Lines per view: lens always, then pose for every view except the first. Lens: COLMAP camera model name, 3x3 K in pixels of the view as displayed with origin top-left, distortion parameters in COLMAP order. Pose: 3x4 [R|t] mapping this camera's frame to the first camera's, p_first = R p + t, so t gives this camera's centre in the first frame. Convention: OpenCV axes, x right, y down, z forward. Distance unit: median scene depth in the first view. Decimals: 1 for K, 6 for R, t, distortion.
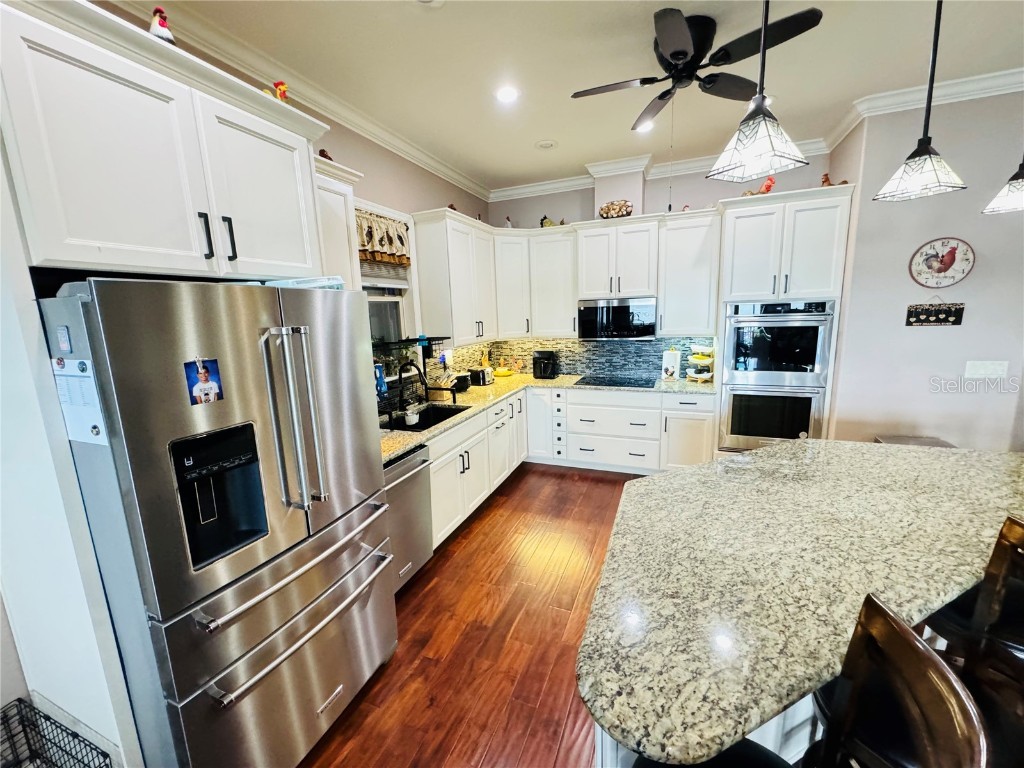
lens RADIAL K [[407.9, 0, 512.6], [0, 407.9, 382.4], [0, 0, 1]] dist [-0.000815, -0.000326]
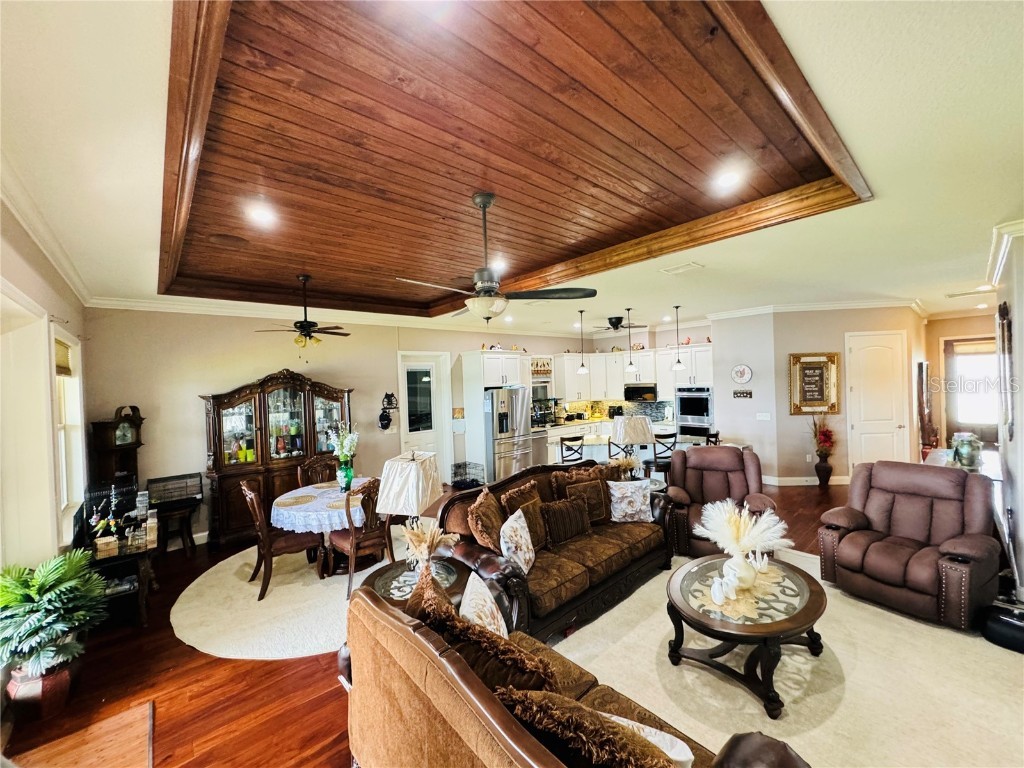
lens RADIAL K [[407.9, 0, 512.9], [0, 407.9, 383.2], [0, 0, 1]] dist [-0.000815, -0.000326]
pose [[0.893321, 0.006453, -0.449372, 0.832740], [-0.073237, 0.988621, -0.131395, 0.185068], [0.443411, 0.150288, 0.883629, -1.703701]]
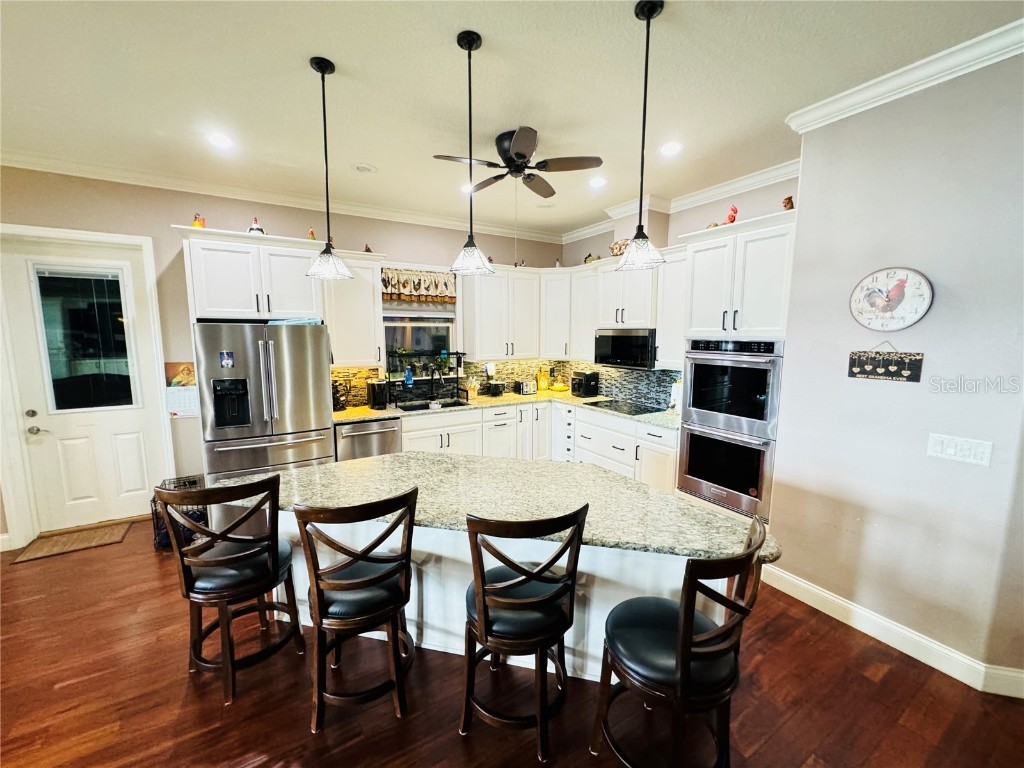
lens RADIAL K [[407.9, 0, 514.5], [0, 407.9, 383.7], [0, 0, 1]] dist [-0.000815, -0.000326]
pose [[0.800569, 0.111629, -0.588751, 0.864245], [-0.132772, 0.991119, 0.007379, -0.042396], [0.584347, 0.072262, 0.808280, -0.022389]]
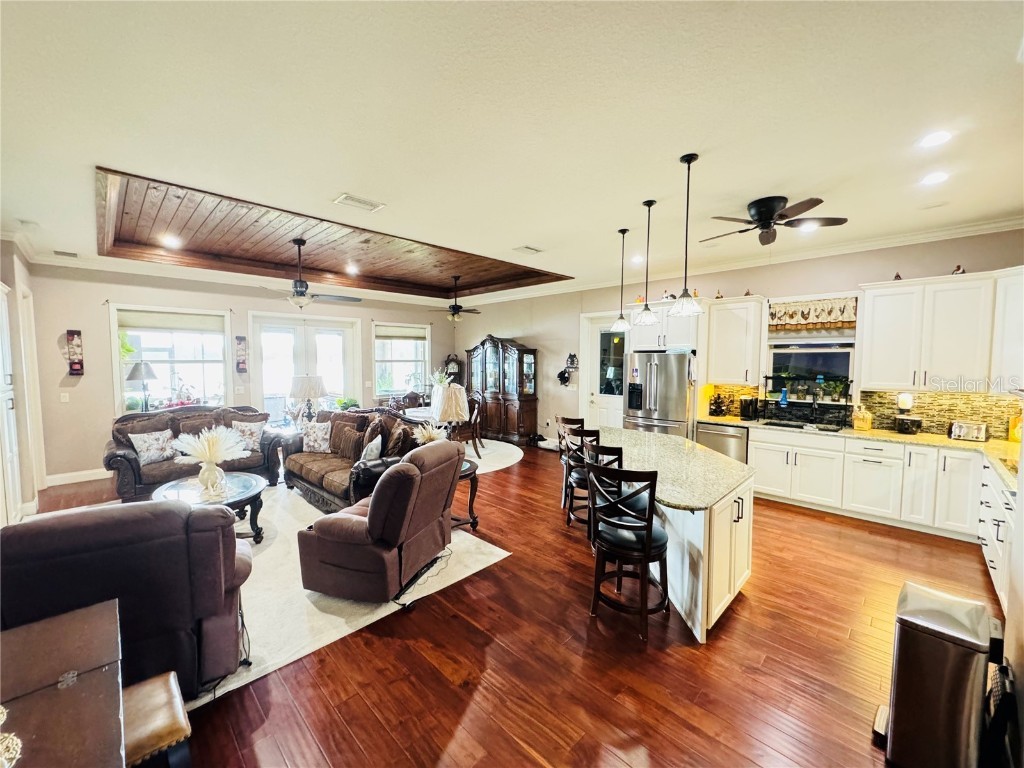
lens RADIAL K [[407.9, 0, 508.8], [0, 407.9, 379.9], [0, 0, 1]] dist [-0.000815, -0.000326]
pose [[-0.396608, 0.078316, -0.914641, 1.612797], [-0.146816, 0.978118, 0.147414, -0.152898], [0.906172, 0.192750, -0.376431, 0.538424]]
